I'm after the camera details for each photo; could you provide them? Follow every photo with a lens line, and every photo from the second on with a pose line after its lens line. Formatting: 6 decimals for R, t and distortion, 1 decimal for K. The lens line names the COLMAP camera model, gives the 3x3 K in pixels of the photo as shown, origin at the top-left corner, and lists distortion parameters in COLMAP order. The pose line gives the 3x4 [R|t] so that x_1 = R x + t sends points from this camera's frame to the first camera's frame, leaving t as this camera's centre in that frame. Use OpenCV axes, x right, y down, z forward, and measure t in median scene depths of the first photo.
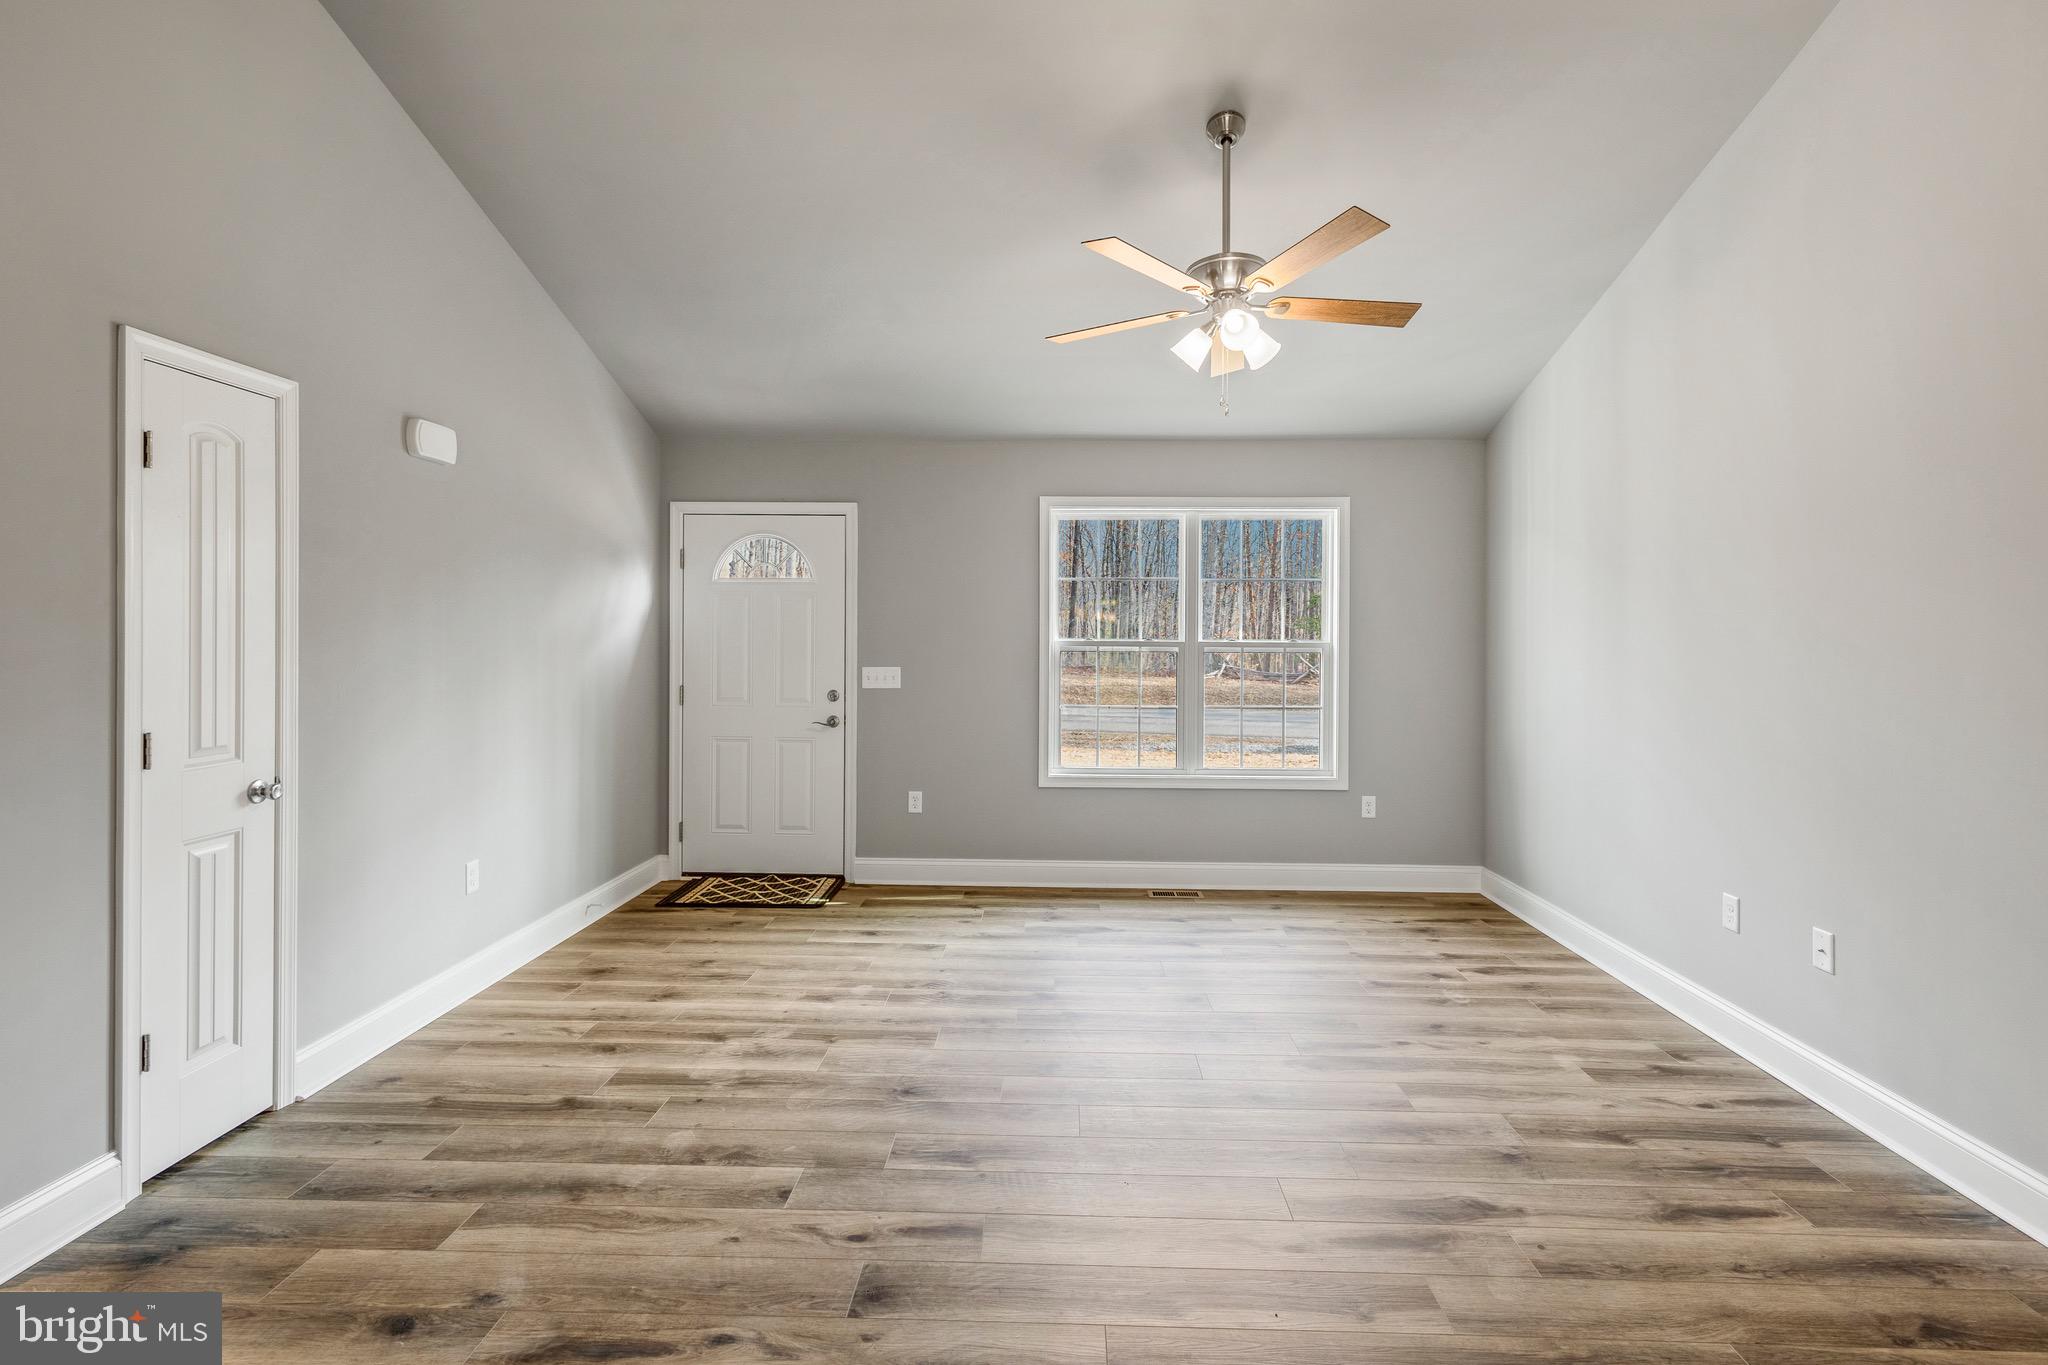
lens RADIAL K [[968.4, 0, 1036.4], [0, 968.4, 637.3], [0, 0, 1]] dist [0.004007, 0.000223]
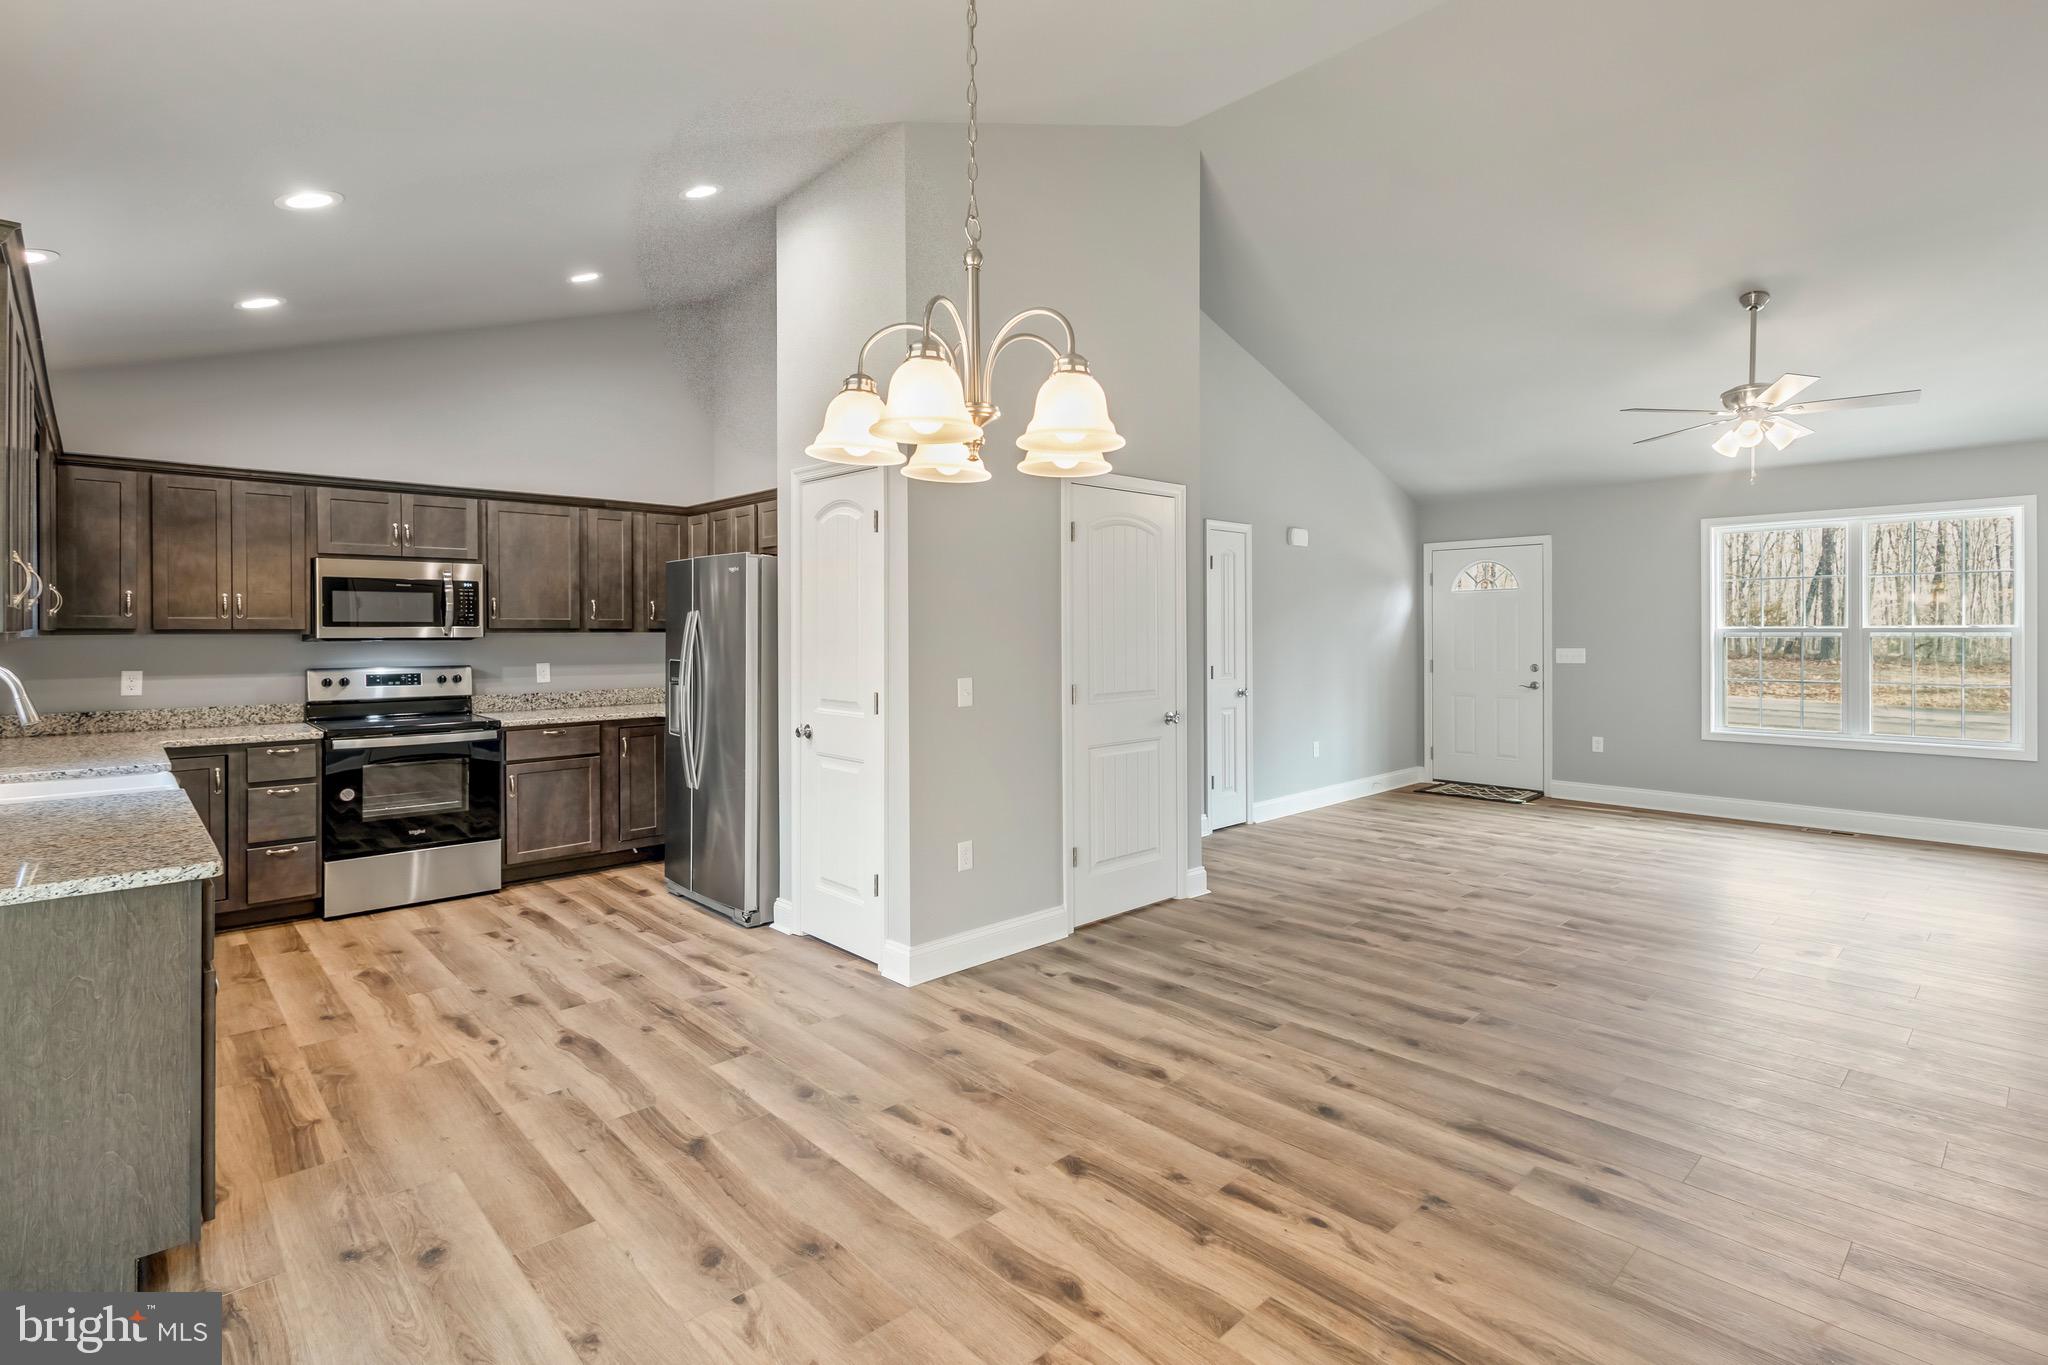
lens RADIAL K [[977.7, 0, 1039.6], [0, 977.7, 633.5], [0, 0, 1]] dist [0.005050, -0.000505]
pose [[0.710210, -0.005701, -0.703967, 0.504639], [0.008409, 0.999965, 0.000386, 0.001537], [0.703940, -0.006193, 0.710232, -0.966827]]
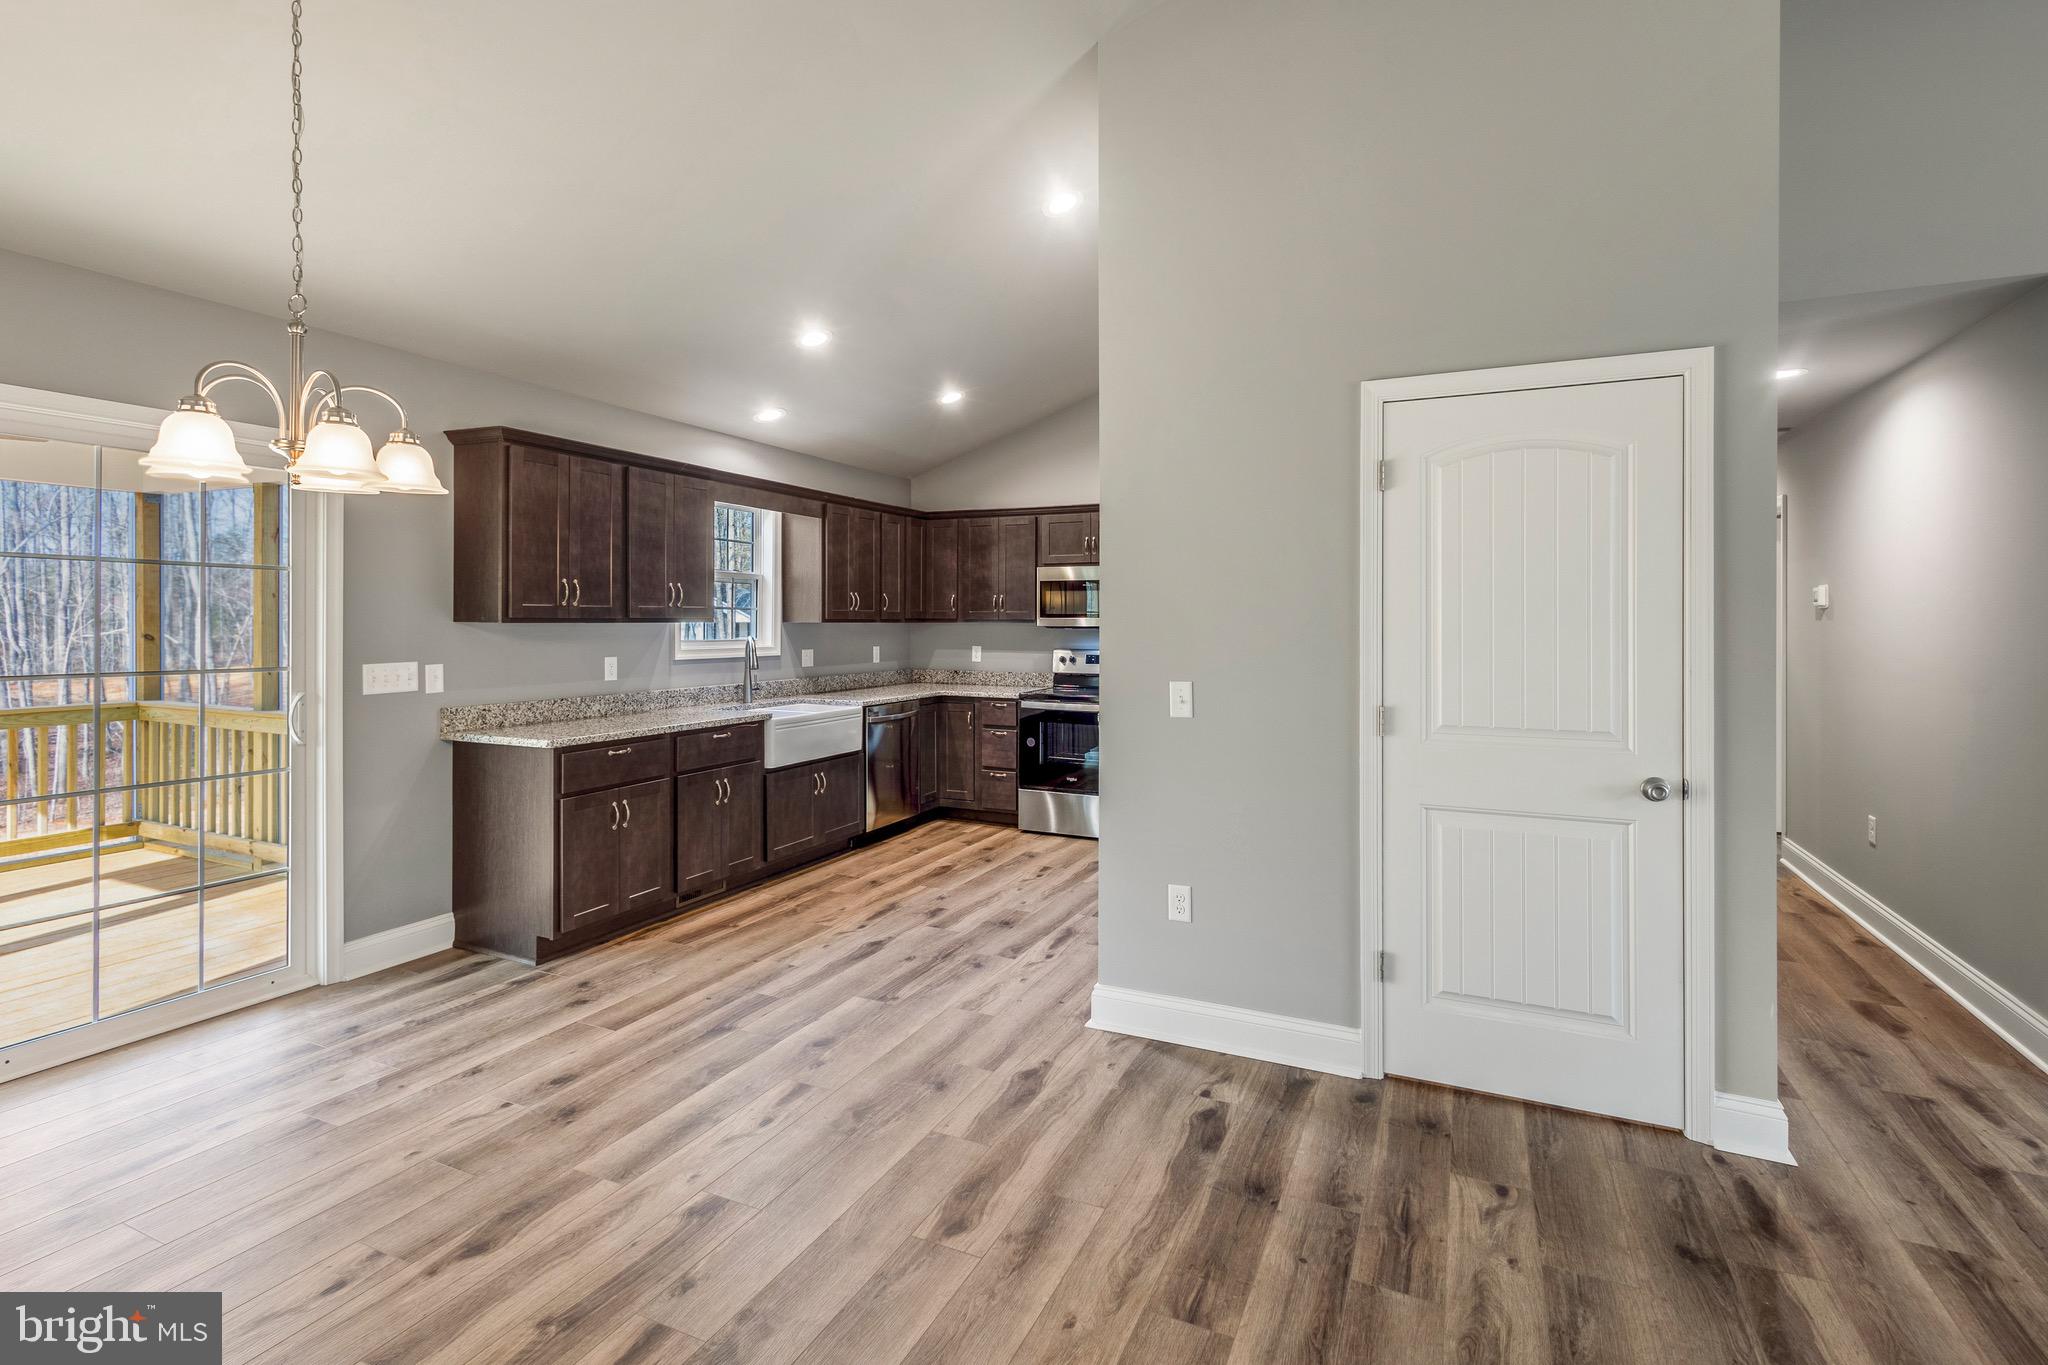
lens RADIAL K [[961.2, 0, 1024.8], [0, 961.2, 621.8], [0, 0, 1]] dist [0.003681, -0.000369]
pose [[-0.394948, -0.008383, -0.918665, 0.526465], [-0.006264, 0.999960, -0.006432, 0.004261], [0.918682, 0.003214, -0.394984, 0.092446]]
